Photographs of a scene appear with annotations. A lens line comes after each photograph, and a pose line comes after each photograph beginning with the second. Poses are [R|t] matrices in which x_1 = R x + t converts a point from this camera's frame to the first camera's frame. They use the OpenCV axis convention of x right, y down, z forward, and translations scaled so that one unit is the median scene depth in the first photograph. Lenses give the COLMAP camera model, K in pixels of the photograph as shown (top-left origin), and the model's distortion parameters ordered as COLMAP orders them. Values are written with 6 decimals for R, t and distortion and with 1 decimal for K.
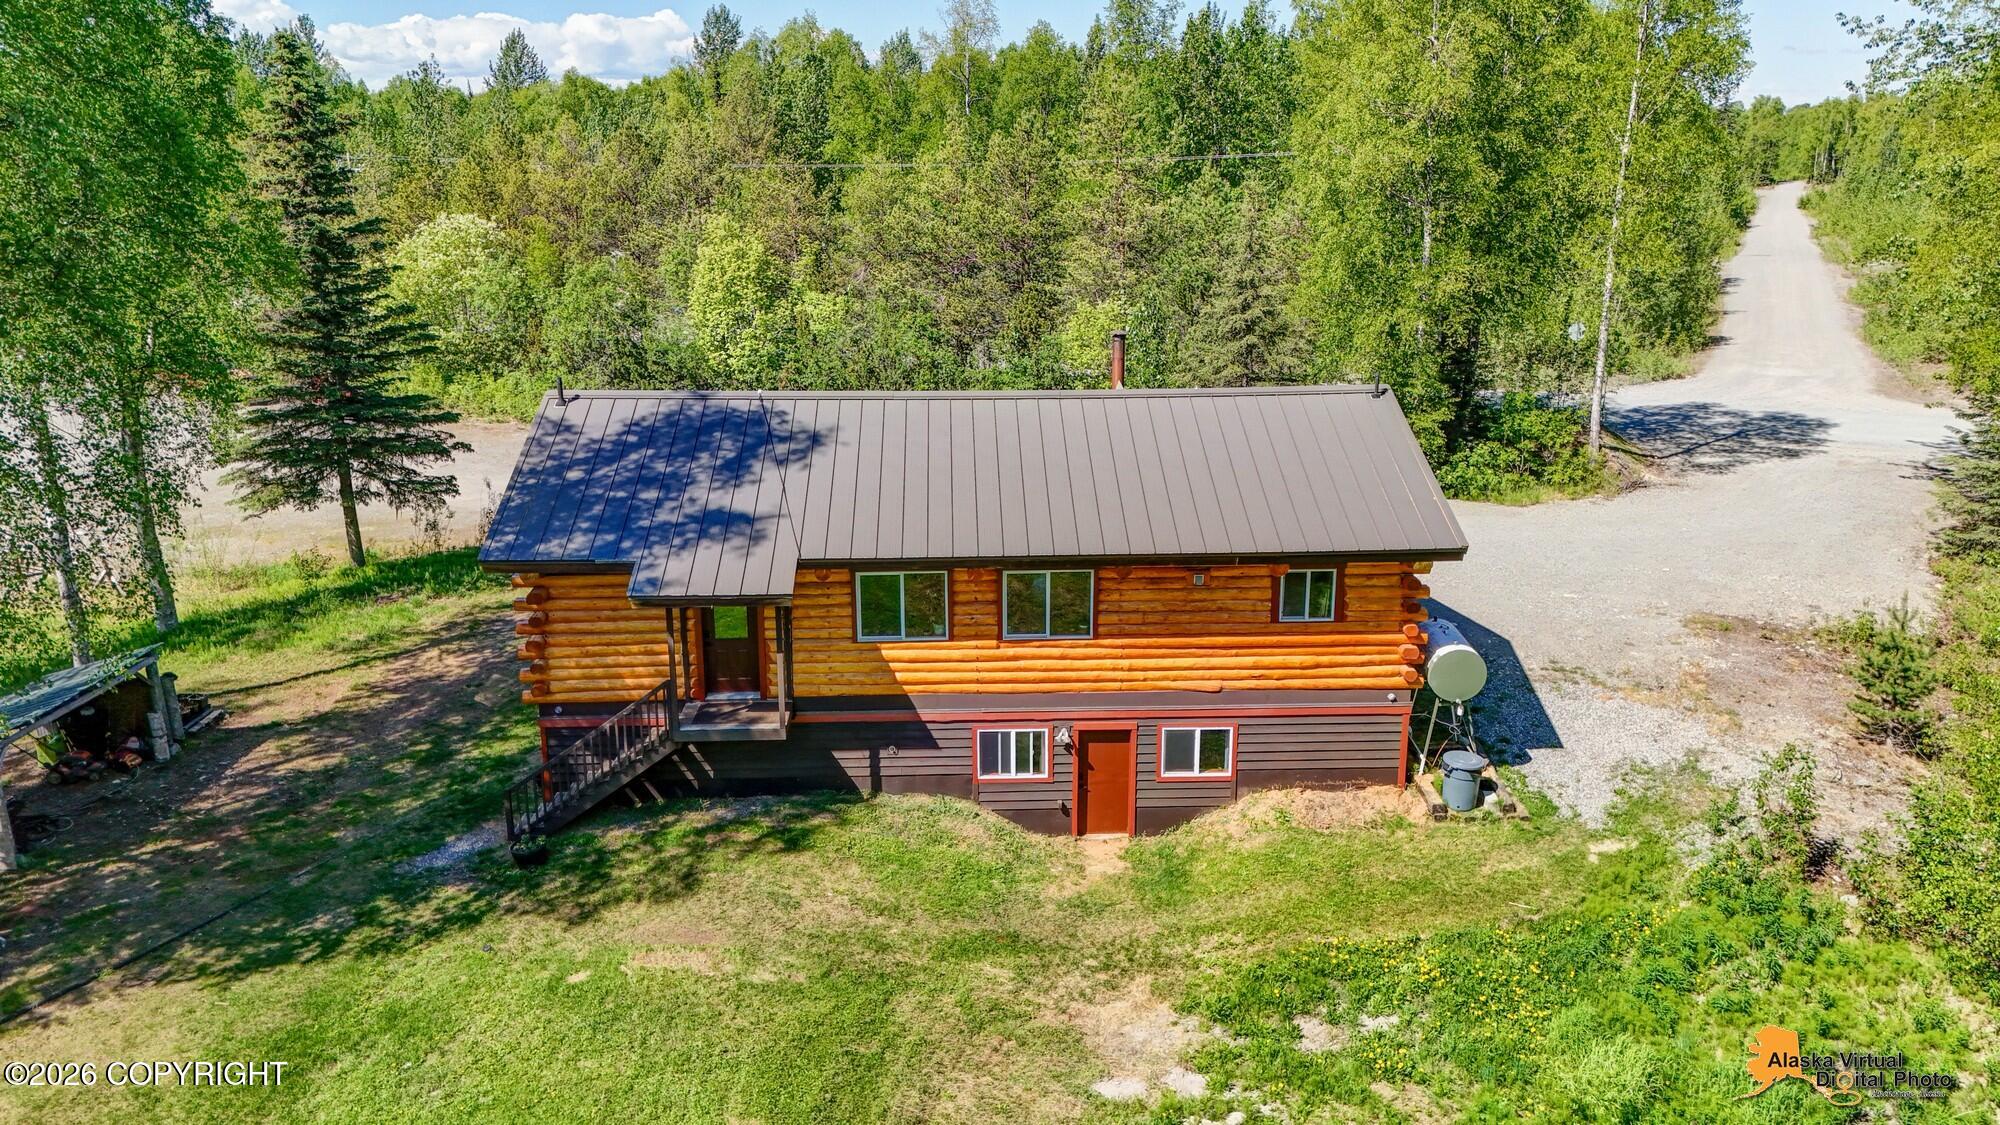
lens RADIAL K [[1488.3, 0, 1005.2], [0, 1488.3, 560.3], [0, 0, 1]] dist [0.069608, -0.050960]
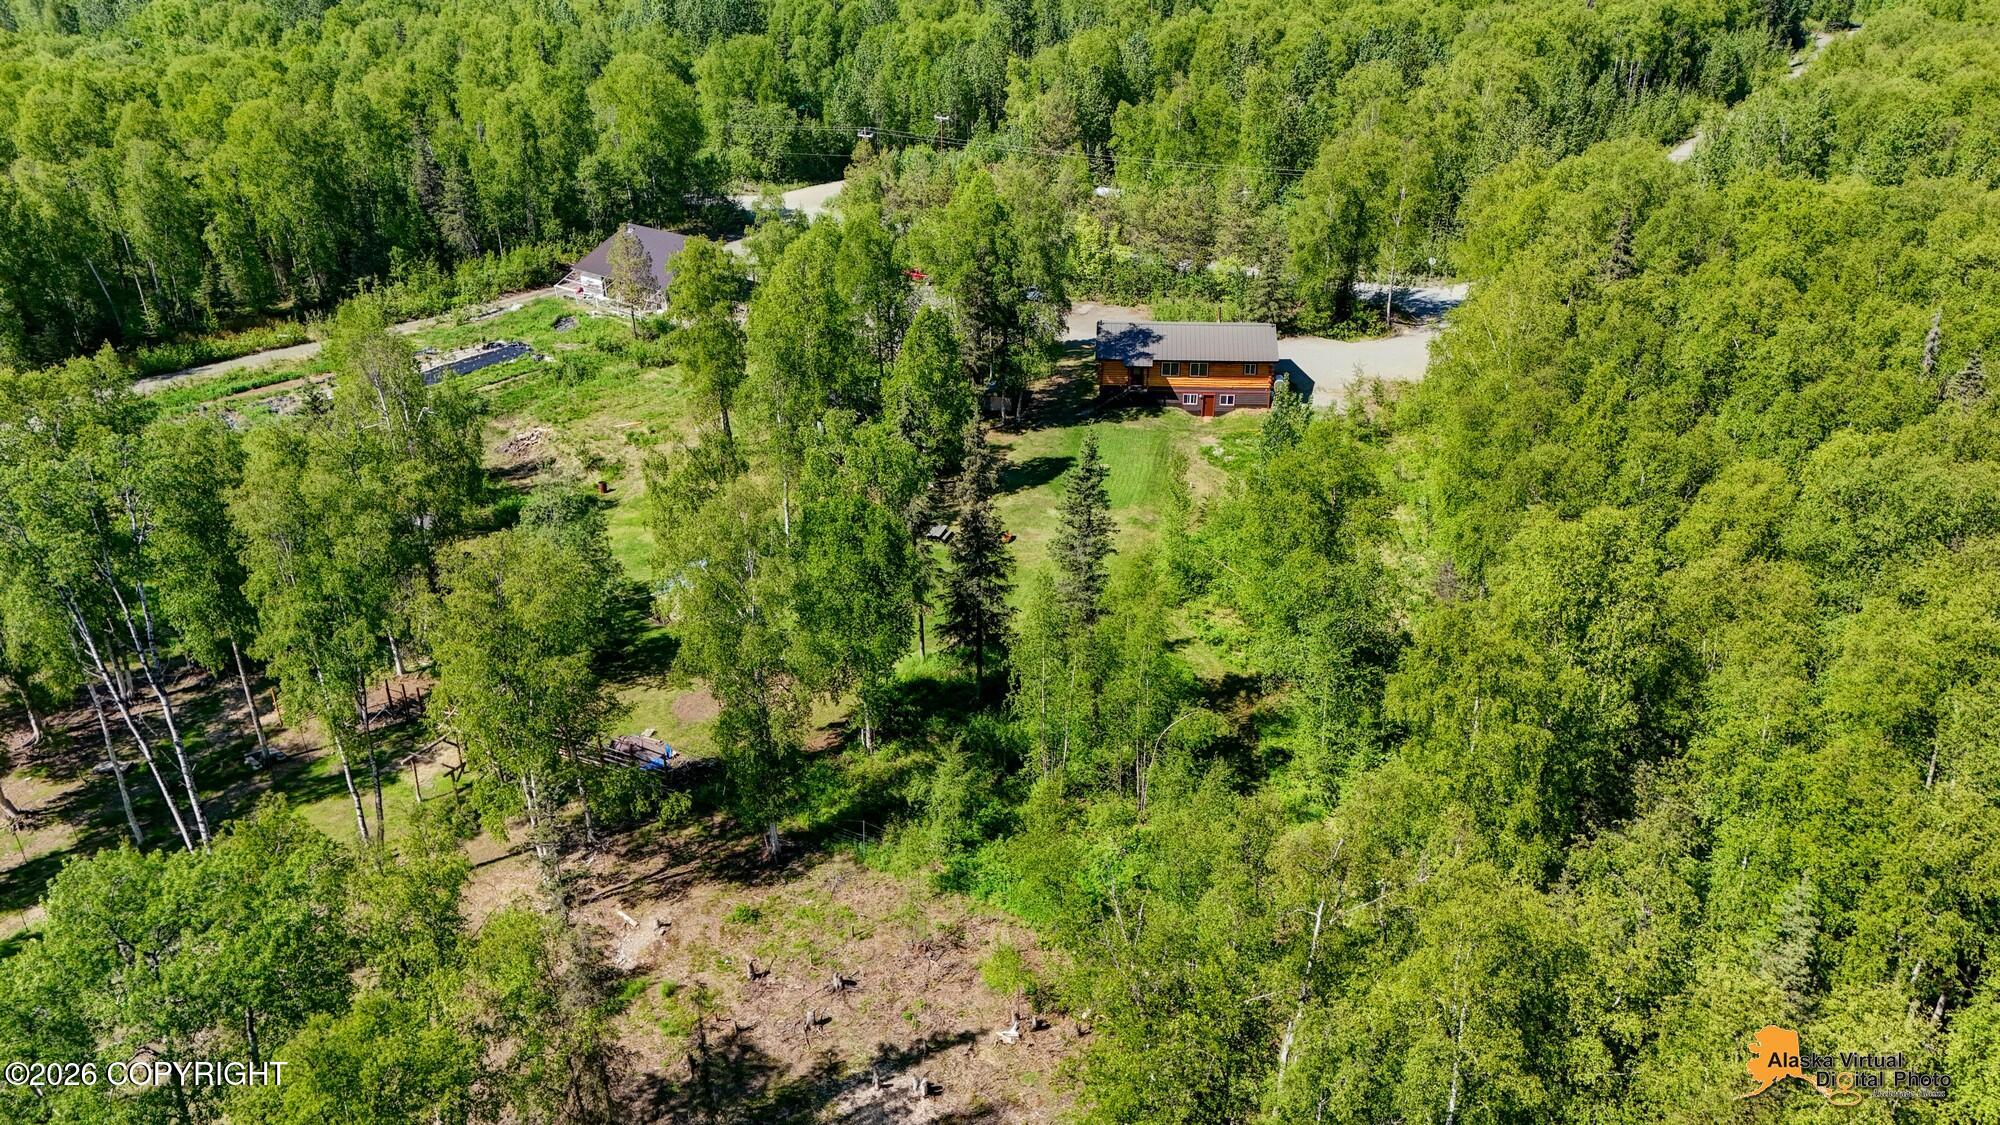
lens RADIAL K [[1488.3, 0, 1005.7], [0, 1488.3, 569.0], [0, 0, 1]] dist [0.069608, -0.050960]
pose [[0.993441, 0.047940, -0.103809, -0.065186], [-0.029997, 0.985334, 0.167978, -0.135080], [0.110340, -0.163762, 0.980310, -4.136949]]
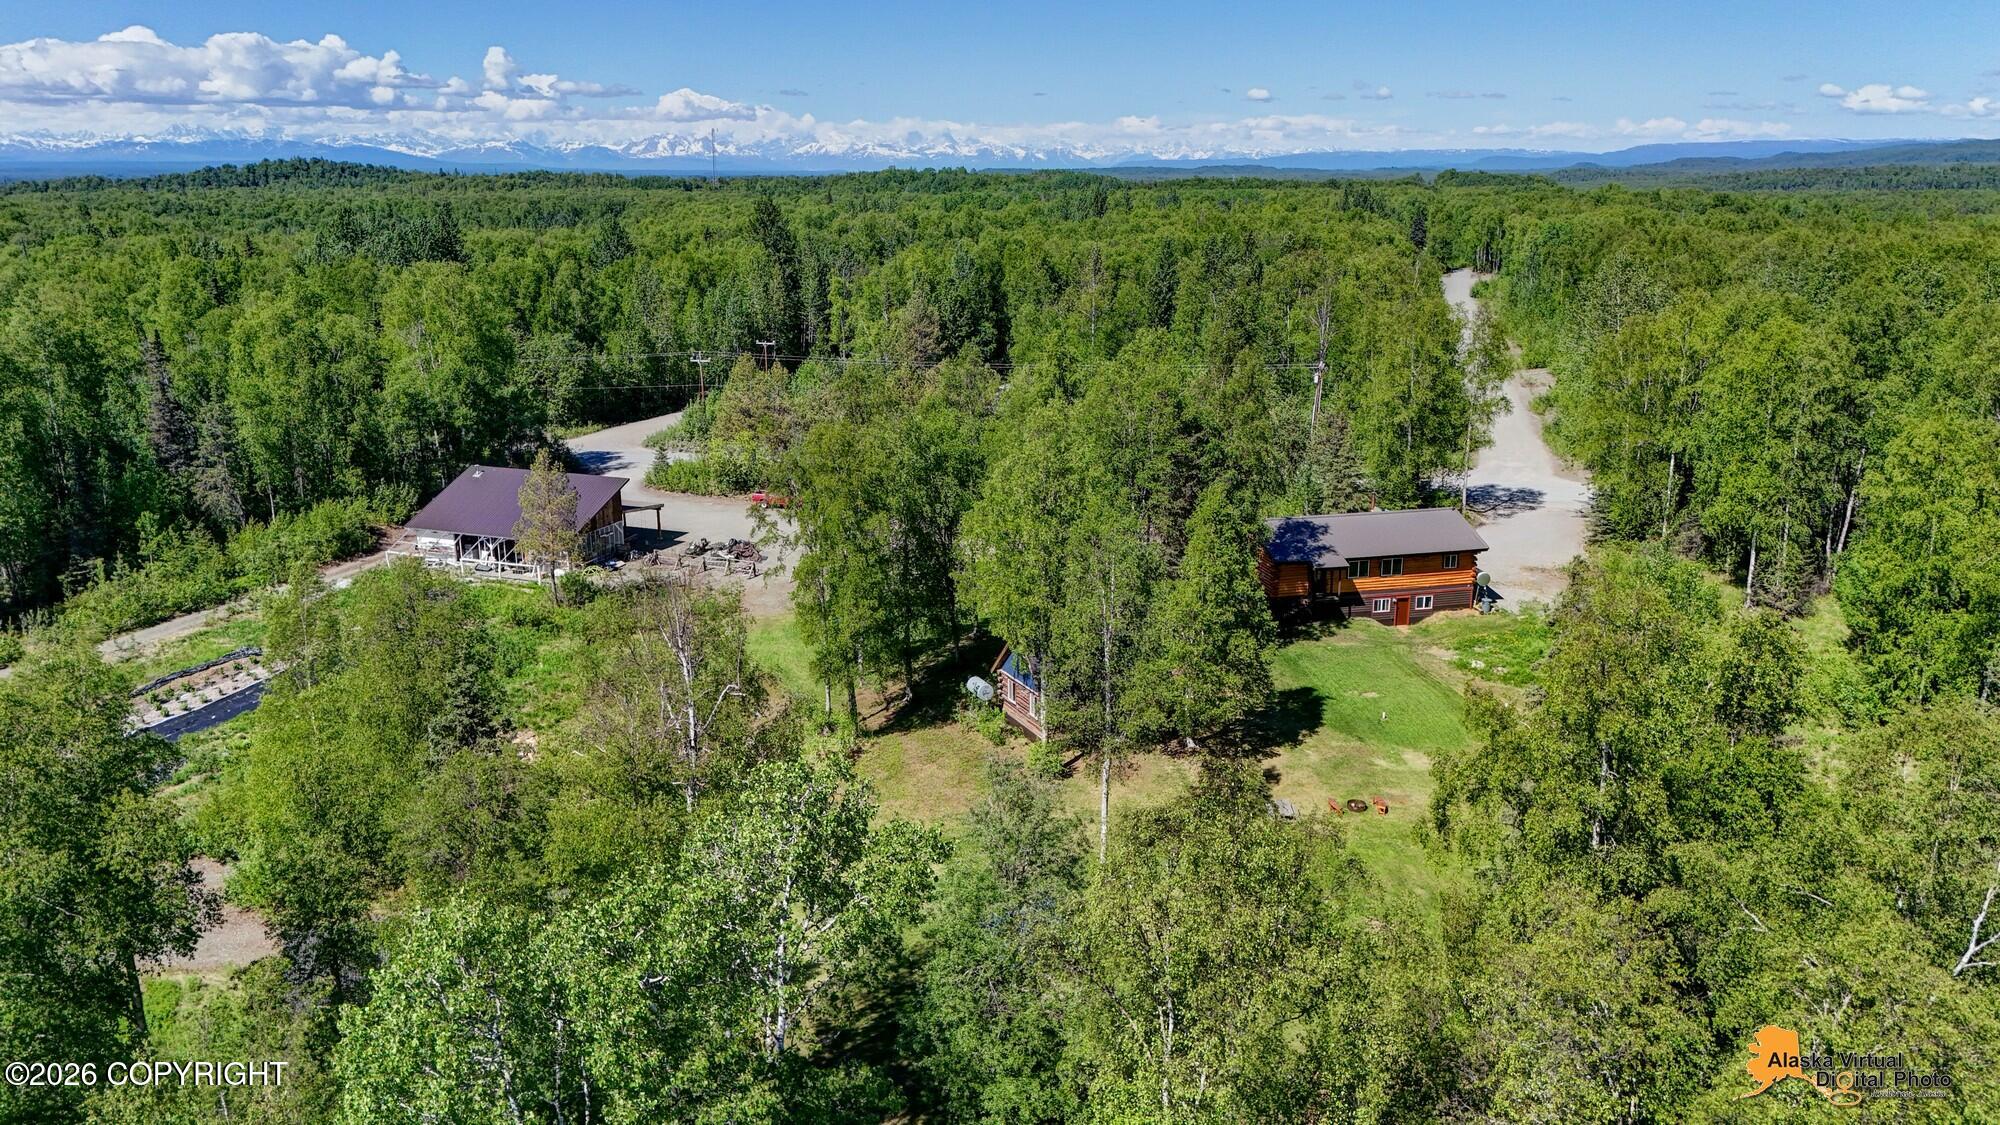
lens RADIAL K [[1488.3, 0, 991.7], [0, 1488.3, 572.6], [0, 0, 1]] dist [0.069608, -0.050960]
pose [[0.982213, -0.054707, 0.179626, -1.720214], [0.056912, 0.998354, -0.007139, 0.011561], [-0.178940, 0.017235, 0.983709, -2.730571]]
